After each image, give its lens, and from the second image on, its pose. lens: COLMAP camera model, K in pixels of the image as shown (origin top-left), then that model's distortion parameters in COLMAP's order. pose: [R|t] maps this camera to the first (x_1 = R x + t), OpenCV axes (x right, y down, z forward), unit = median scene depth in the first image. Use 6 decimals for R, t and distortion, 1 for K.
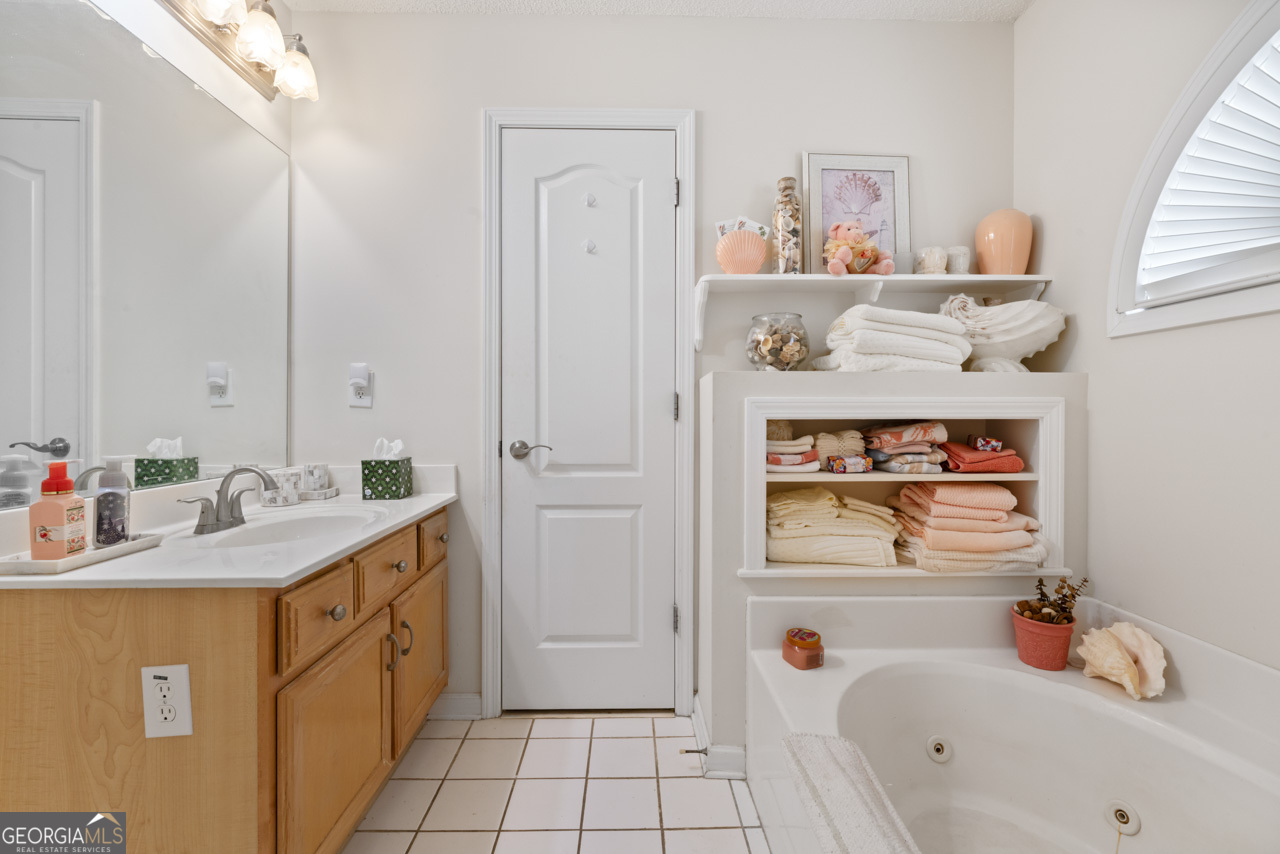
lens RADIAL K [[584.3, 0, 638.3], [0, 584.3, 424.3], [0, 0, 1]] dist [-0.002166, -0.000391]
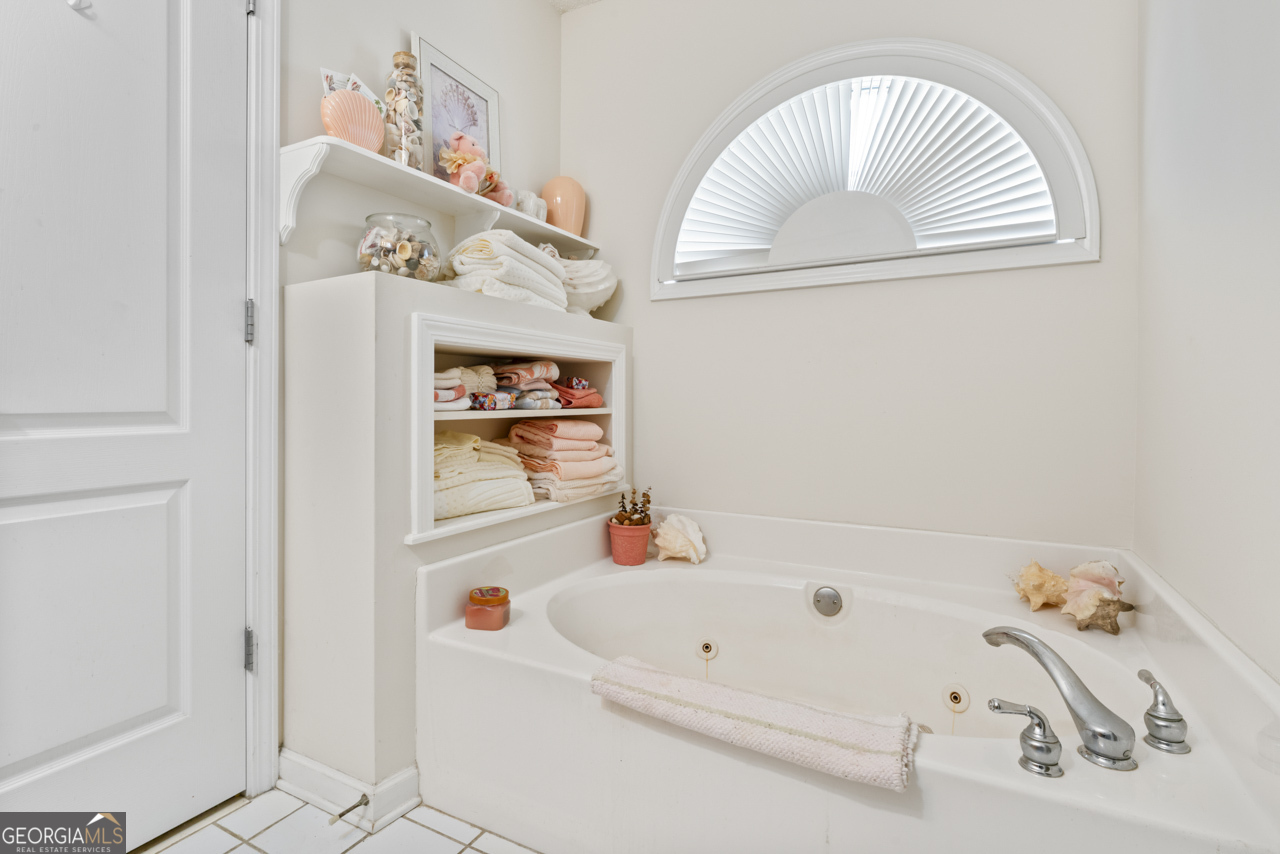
lens RADIAL K [[628.9, 0, 639.2], [0, 628.9, 414.0], [0, 0, 1]] dist [-0.005906, -0.000231]
pose [[0.466519, -0.012904, 0.884417, -0.410315], [0.016768, 0.999843, 0.005743, 0.088216], [-0.884352, 0.012150, 0.466662, 0.342281]]
